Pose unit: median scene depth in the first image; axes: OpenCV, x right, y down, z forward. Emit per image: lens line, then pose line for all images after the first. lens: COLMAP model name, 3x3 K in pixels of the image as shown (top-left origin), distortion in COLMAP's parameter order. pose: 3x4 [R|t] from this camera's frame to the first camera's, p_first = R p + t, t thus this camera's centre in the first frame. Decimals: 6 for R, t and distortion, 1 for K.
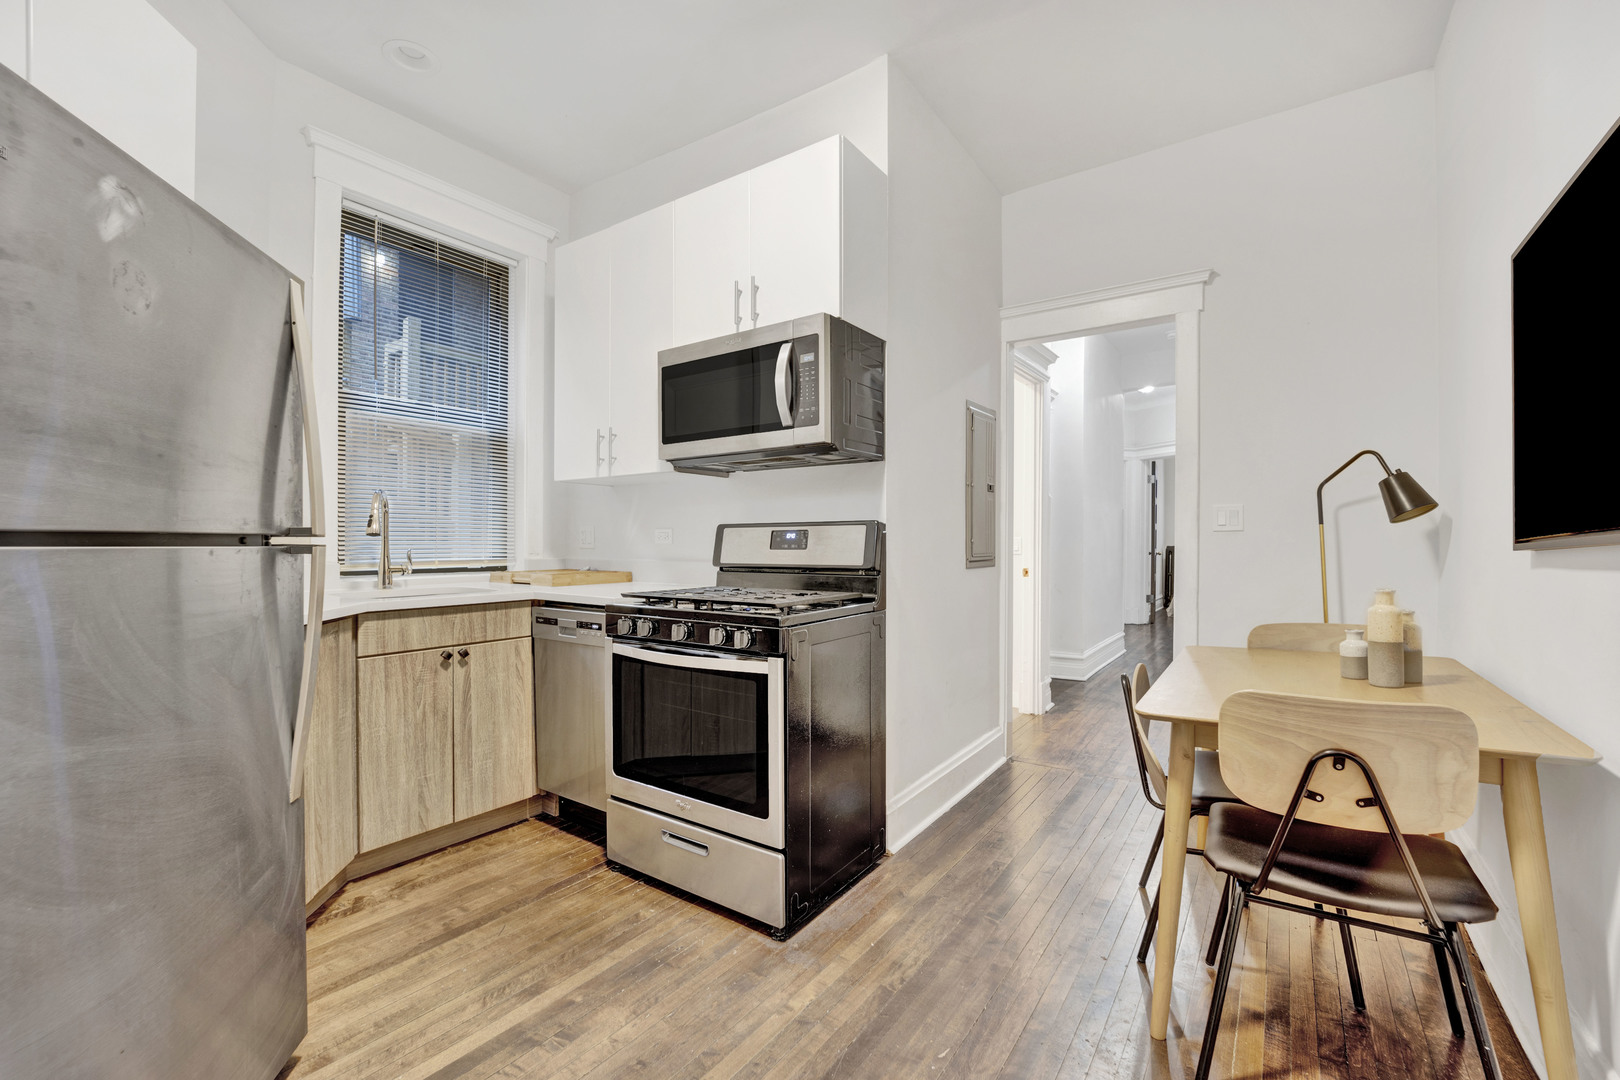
lens RADIAL K [[686.5, 0, 805.9], [0, 686.5, 545.7], [0, 0, 1]] dist [-0.015193, -0.000579]
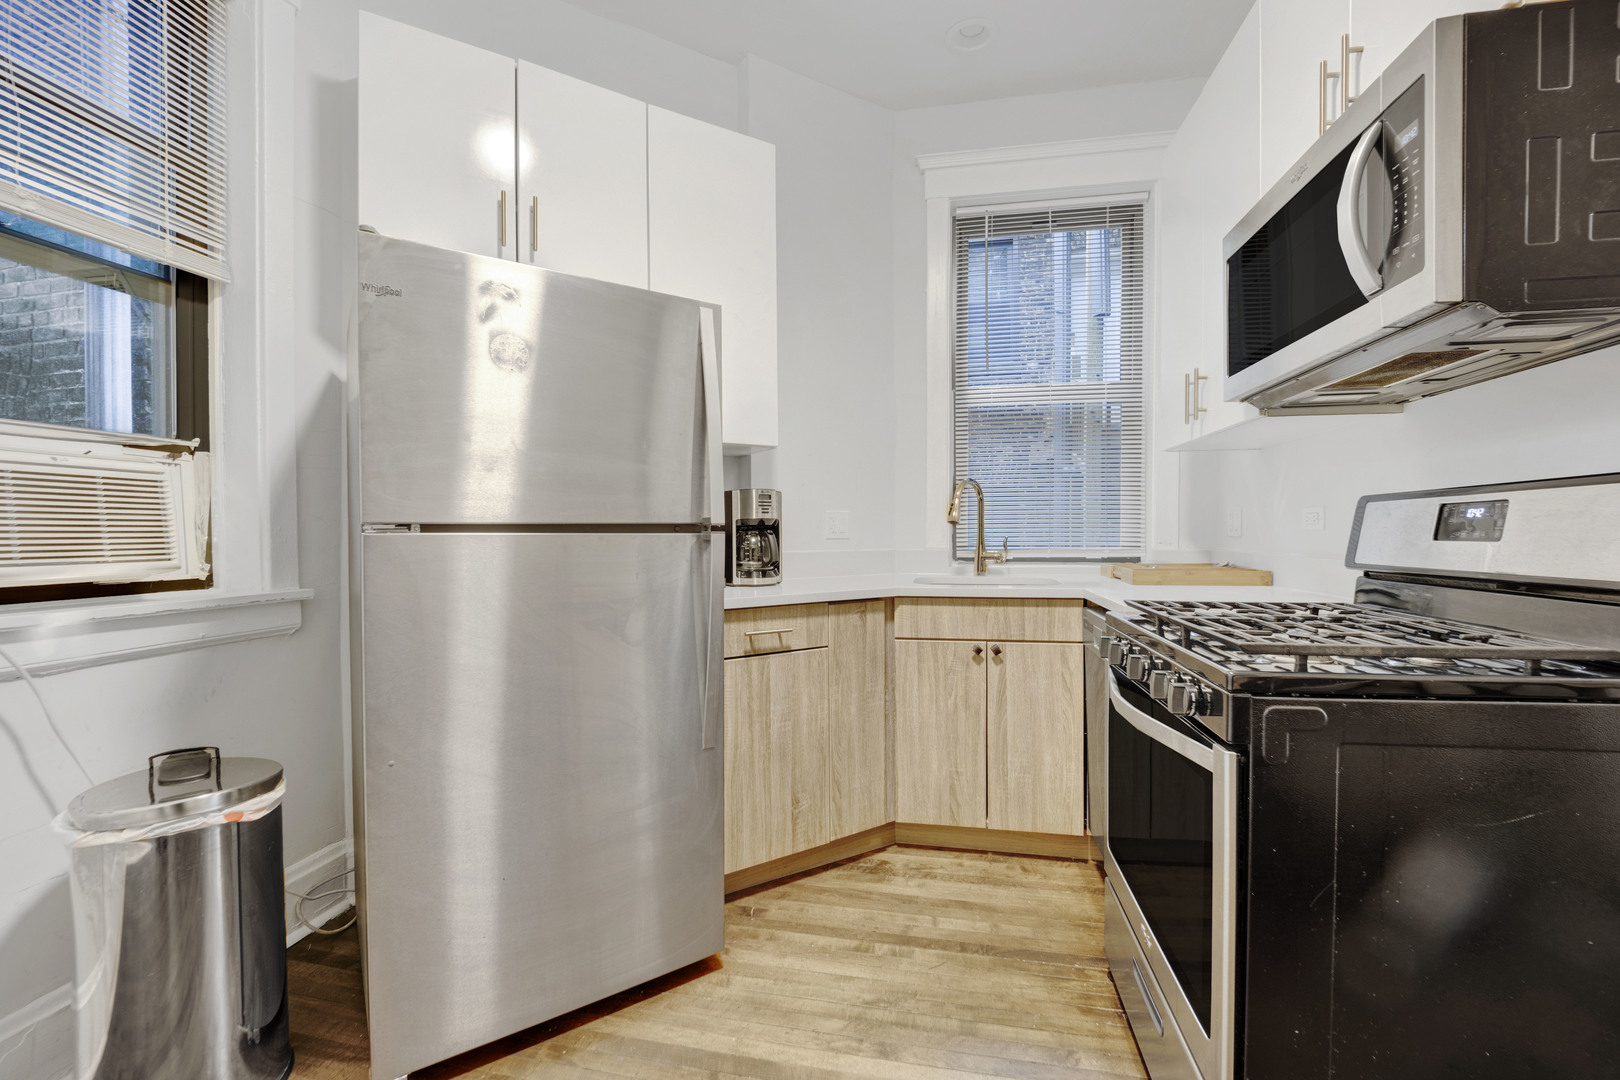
lens RADIAL K [[686.5, 0, 807.0], [0, 686.5, 540.2], [0, 0, 1]] dist [-0.015193, -0.000579]
pose [[0.407420, 0.009157, -0.913195, 0.237414], [-0.000763, 0.999953, 0.009687, 0.000779], [0.913240, -0.003250, 0.407408, 0.392843]]
